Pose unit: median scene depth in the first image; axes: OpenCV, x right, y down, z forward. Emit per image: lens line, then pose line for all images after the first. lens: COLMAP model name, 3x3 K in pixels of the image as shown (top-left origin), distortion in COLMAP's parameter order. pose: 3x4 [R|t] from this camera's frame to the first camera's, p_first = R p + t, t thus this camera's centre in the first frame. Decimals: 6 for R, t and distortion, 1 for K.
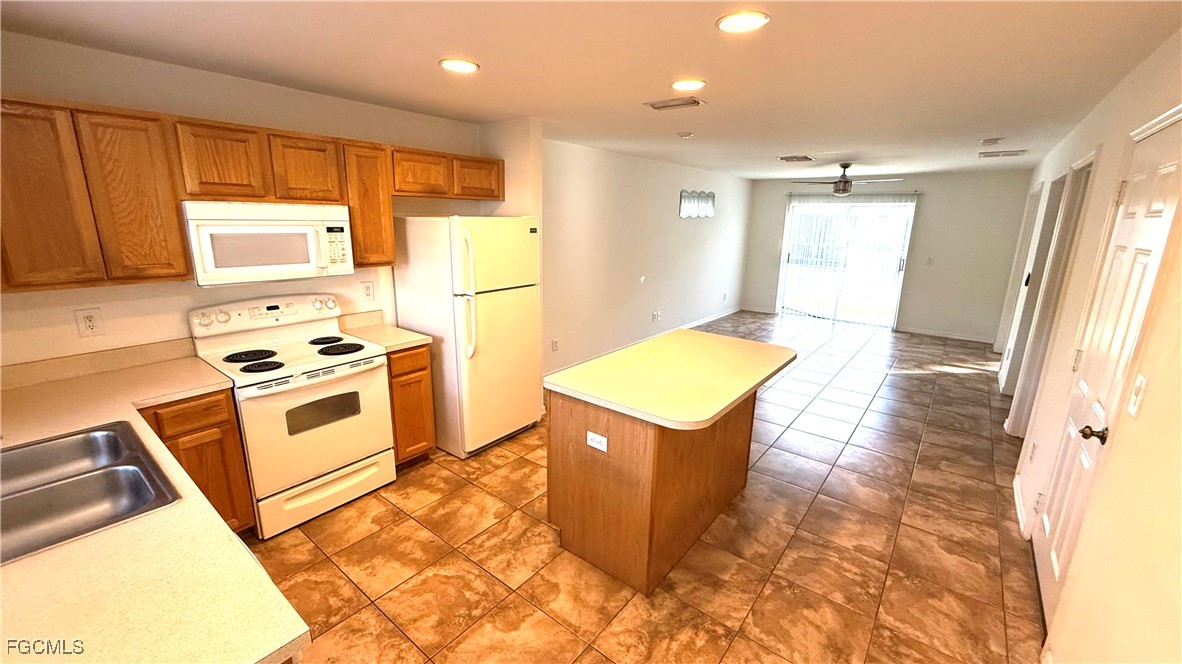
lens RADIAL K [[472.9, 0, 589.6], [0, 472.9, 329.1], [0, 0, 1]] dist [0.000866, 0.000658]
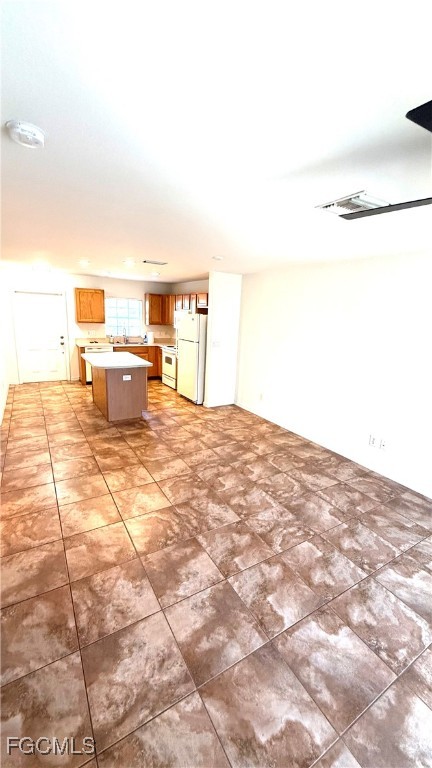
lens RADIAL K [[307.3, 0, 217.6], [0, 307.3, 385.6], [0, 0, 1]] dist [0.000866, 0.000658]
pose [[-0.347244, 0.182606, -0.919824, 0.835599], [-0.264754, 0.921867, 0.282960, -0.230084], [0.899626, 0.341783, -0.271767, 1.016580]]
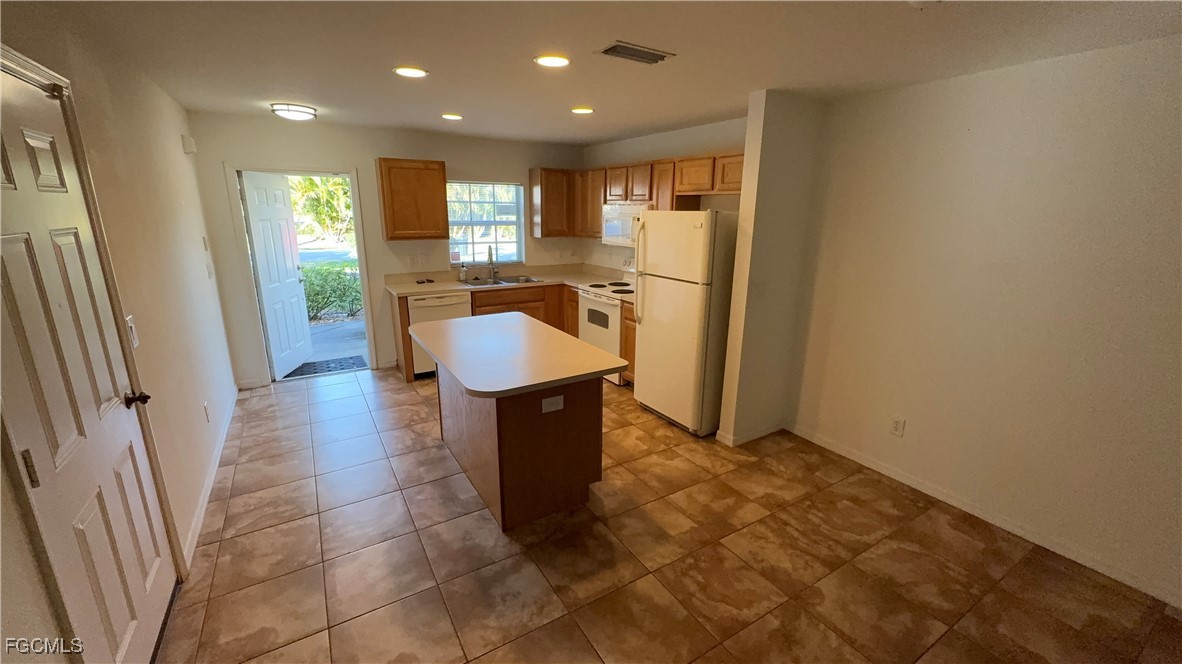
lens RADIAL K [[469.3, 0, 591.0], [0, 469.3, 332.0], [0, 0, 1]] dist [0.001728, 0.000281]
pose [[-0.338061, 0.221666, -0.914647, 0.521505], [-0.232544, 0.922056, 0.309411, -0.154178], [0.911942, 0.317295, -0.260164, 0.682776]]
